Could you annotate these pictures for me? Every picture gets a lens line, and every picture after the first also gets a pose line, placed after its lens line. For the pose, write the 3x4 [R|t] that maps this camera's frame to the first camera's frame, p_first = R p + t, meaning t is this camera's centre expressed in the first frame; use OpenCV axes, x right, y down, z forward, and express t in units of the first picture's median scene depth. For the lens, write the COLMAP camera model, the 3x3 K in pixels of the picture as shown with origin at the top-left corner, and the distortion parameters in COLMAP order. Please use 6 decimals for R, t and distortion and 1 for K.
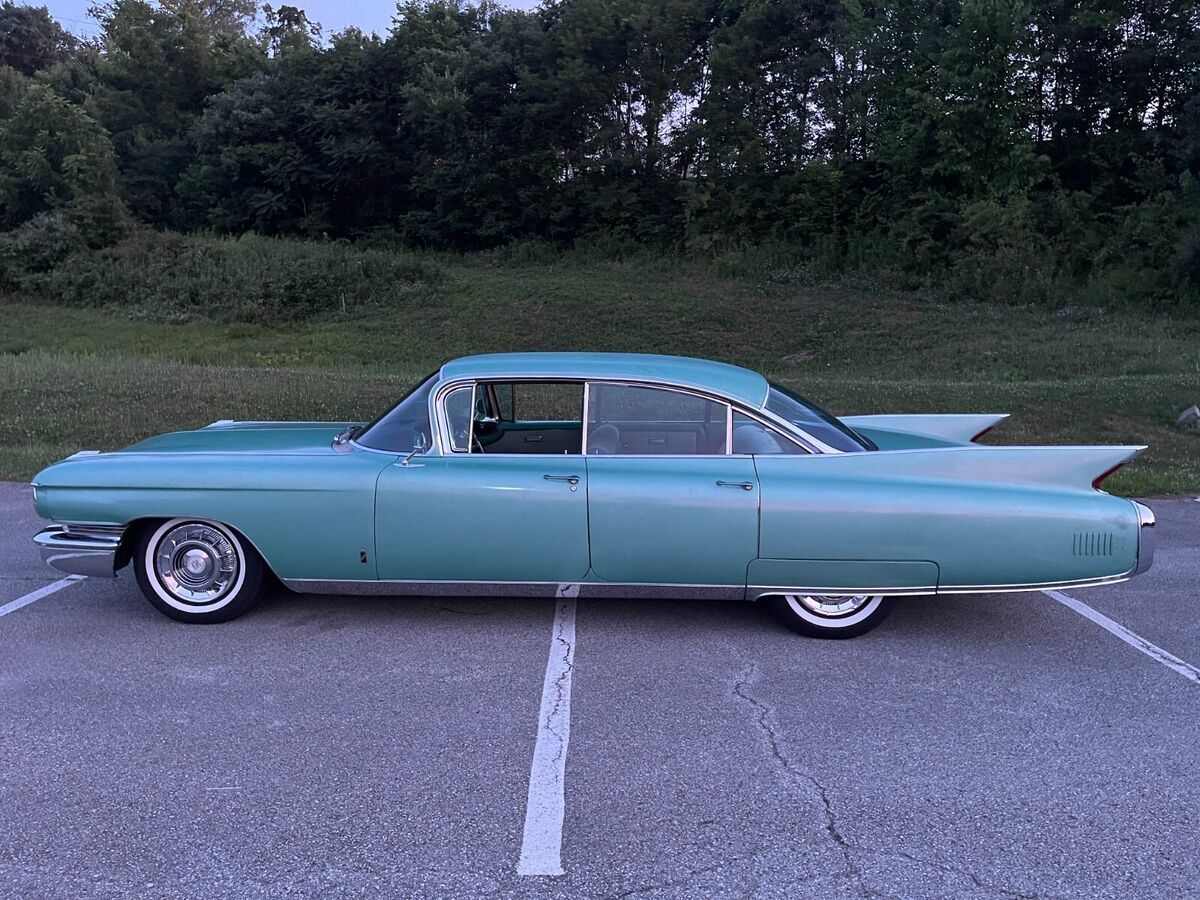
lens RADIAL K [[896.9, 0, 604.6], [0, 896.9, 439.3], [0, 0, 1]] dist [0.088021, -0.118833]
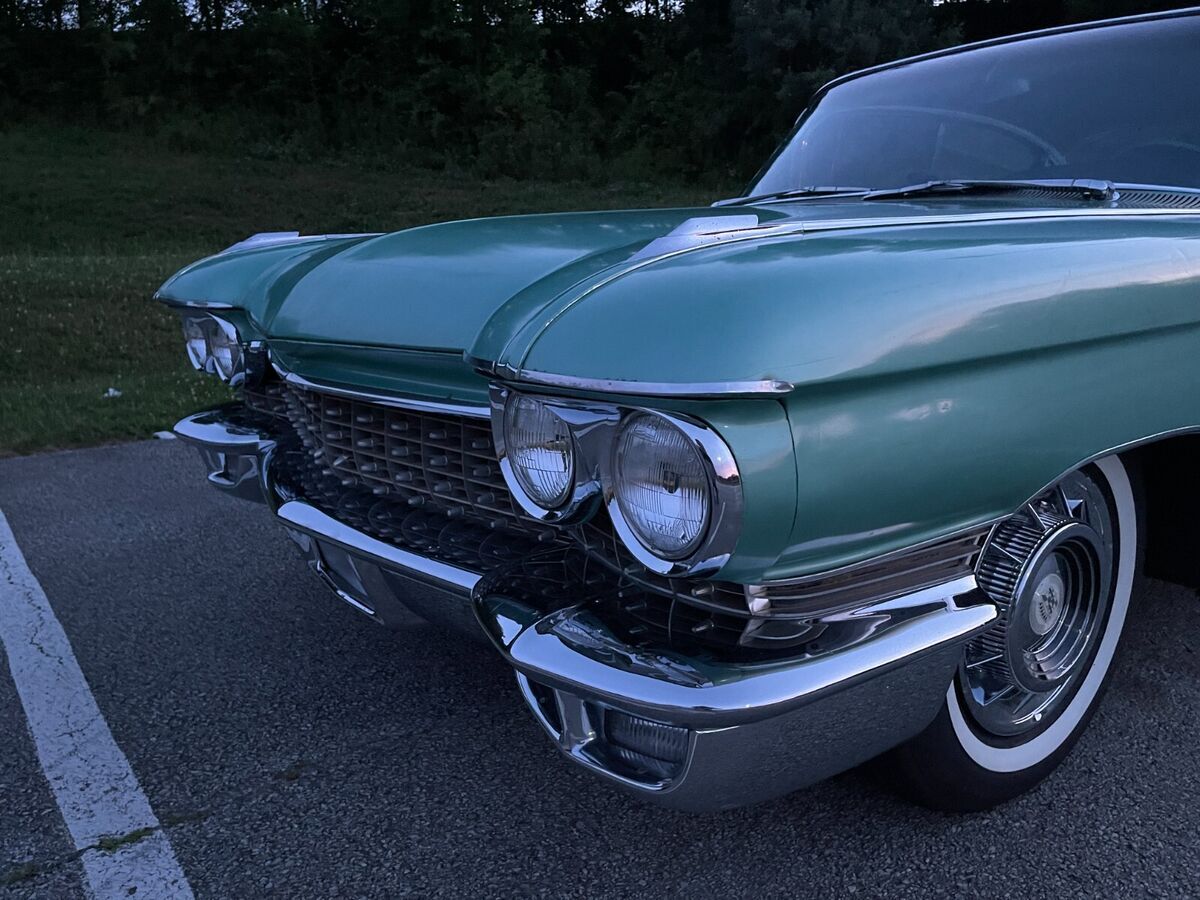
lens RADIAL K [[896.9, 0, 609.3], [0, 896.9, 455.9], [0, 0, 1]] dist [0.088021, -0.118833]
pose [[0.774185, -0.172472, 0.609009, -0.129596], [0.103812, 0.983730, 0.146625, 0.005969], [-0.624389, -0.050293, 0.779493, 0.151836]]
